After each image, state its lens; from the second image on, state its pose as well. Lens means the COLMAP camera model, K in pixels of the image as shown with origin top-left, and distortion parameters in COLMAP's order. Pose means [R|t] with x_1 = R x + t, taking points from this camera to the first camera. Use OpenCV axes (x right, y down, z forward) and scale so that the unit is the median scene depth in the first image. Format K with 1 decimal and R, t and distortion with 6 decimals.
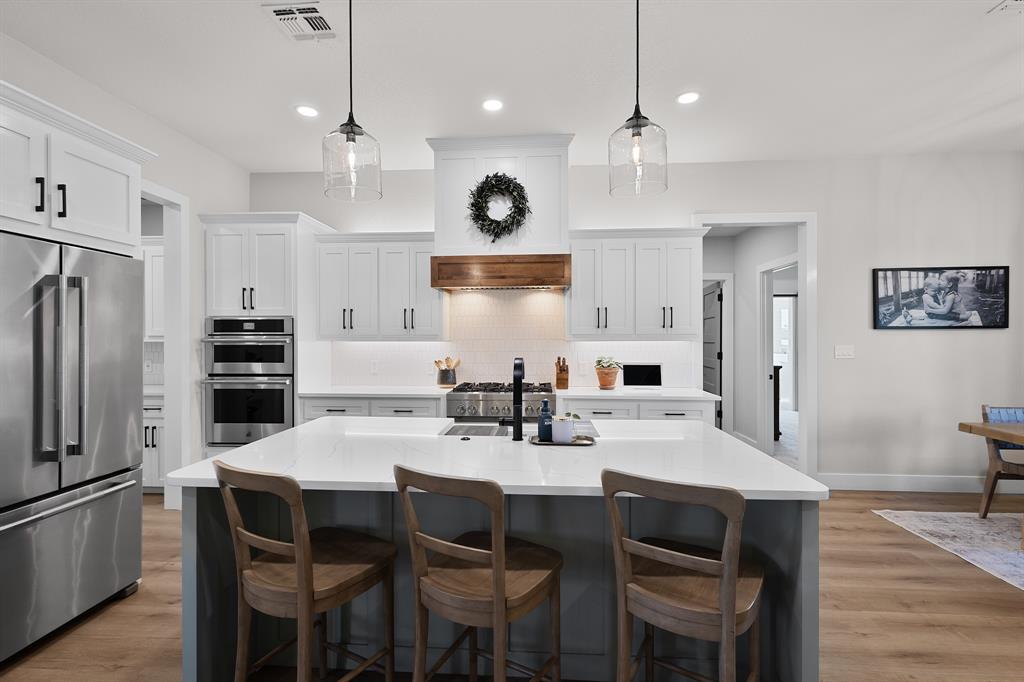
lens RADIAL K [[473.5, 0, 512.0], [0, 473.5, 341.0], [0, 0, 1]] dist [0.010802, 0.000020]
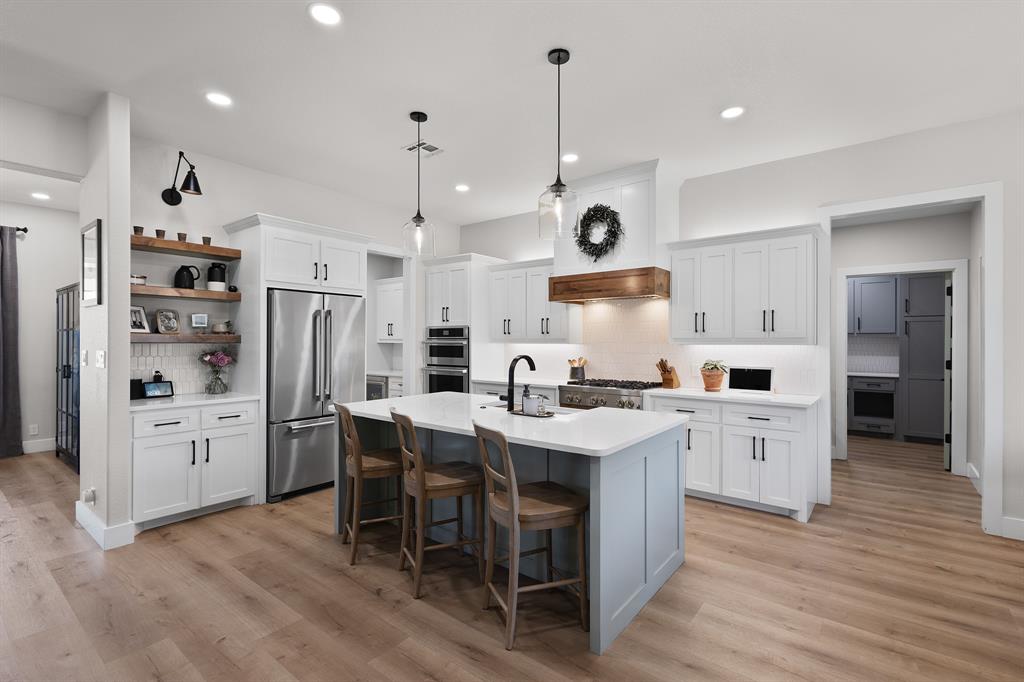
lens RADIAL K [[473.5, 0, 512.0], [0, 473.5, 341.0], [0, 0, 1]] dist [0.010802, 0.000020]
pose [[0.825520, 0.002327, -0.564368, 0.449963], [-0.006351, 0.999966, -0.005167, 0.000557], [0.564337, 0.007849, 0.825507, -0.108549]]
